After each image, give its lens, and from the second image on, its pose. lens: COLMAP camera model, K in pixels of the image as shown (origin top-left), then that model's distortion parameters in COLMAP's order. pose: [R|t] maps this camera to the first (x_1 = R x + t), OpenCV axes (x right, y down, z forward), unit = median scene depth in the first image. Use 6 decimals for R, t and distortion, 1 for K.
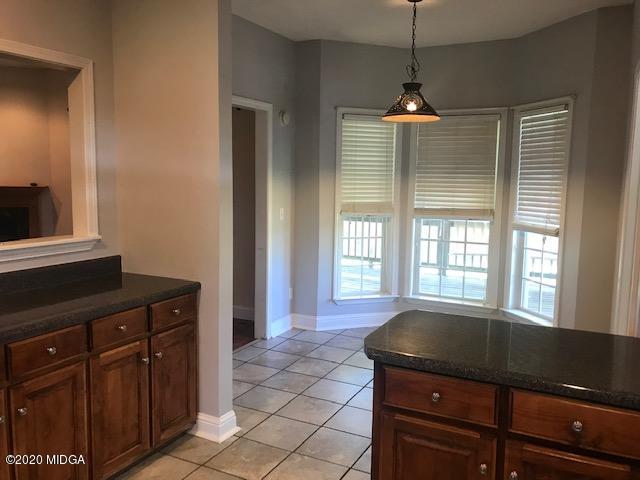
lens RADIAL K [[531.1, 0, 318.9], [0, 531.1, 240.4], [0, 0, 1]] dist [0.027049, -0.032591]
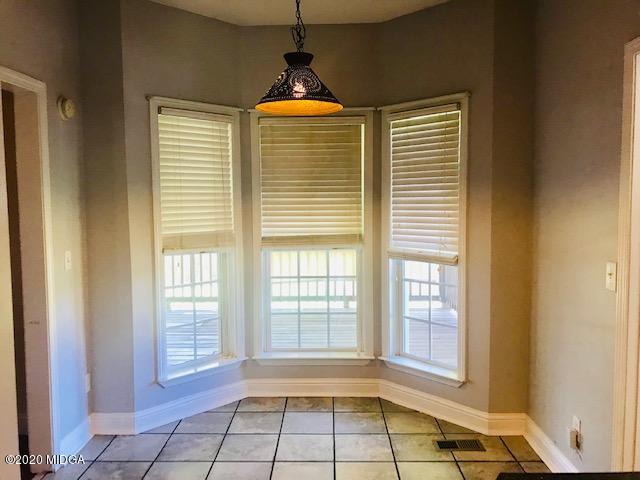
lens RADIAL K [[531.1, 0, 321.5], [0, 531.1, 231.2], [0, 0, 1]] dist [0.027049, -0.032591]
pose [[0.901485, -0.049954, 0.429919, -0.070941], [0.073616, 0.996540, -0.038571, -0.037286], [-0.426505, 0.066420, 0.902043, 0.311237]]
